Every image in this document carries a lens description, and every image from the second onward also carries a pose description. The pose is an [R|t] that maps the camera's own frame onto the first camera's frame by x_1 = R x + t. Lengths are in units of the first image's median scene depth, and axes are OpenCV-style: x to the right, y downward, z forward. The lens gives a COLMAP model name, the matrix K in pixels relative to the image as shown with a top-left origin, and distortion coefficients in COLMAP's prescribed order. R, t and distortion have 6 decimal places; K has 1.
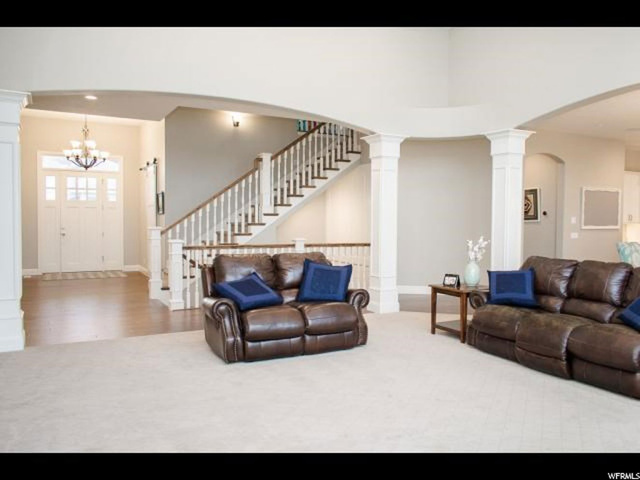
lens RADIAL K [[489.1, 0, 332.5], [0, 489.1, 241.8], [0, 0, 1]] dist [0.002205, 0.002934]
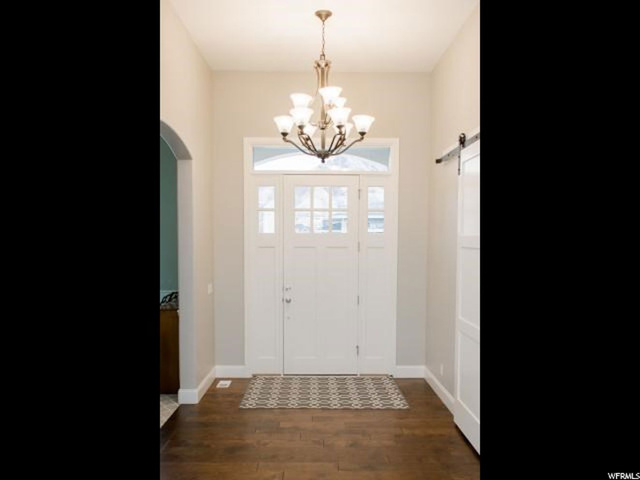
lens RADIAL K [[522.1, 0, 345.0], [0, 522.1, 271.5], [0, 0, 1]] dist [0.002826, 0.000889]
pose [[0.889602, 0.021869, -0.456213, -0.300141], [-0.016853, 0.999745, 0.015061, -0.065434], [0.456426, -0.005710, 0.889743, 0.653174]]
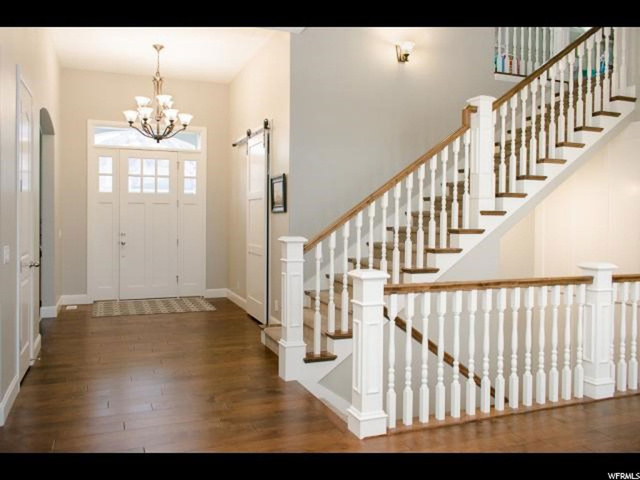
lens RADIAL K [[520.4, 0, 320.0], [0, 520.4, 240.0], [0, 0, 1]] dist [0.001933, 0.000085]
pose [[0.990344, 0.004934, -0.138541, -0.216750], [-0.005857, 0.999963, -0.006259, -0.020426], [0.138505, 0.007010, 0.990337, 0.391468]]
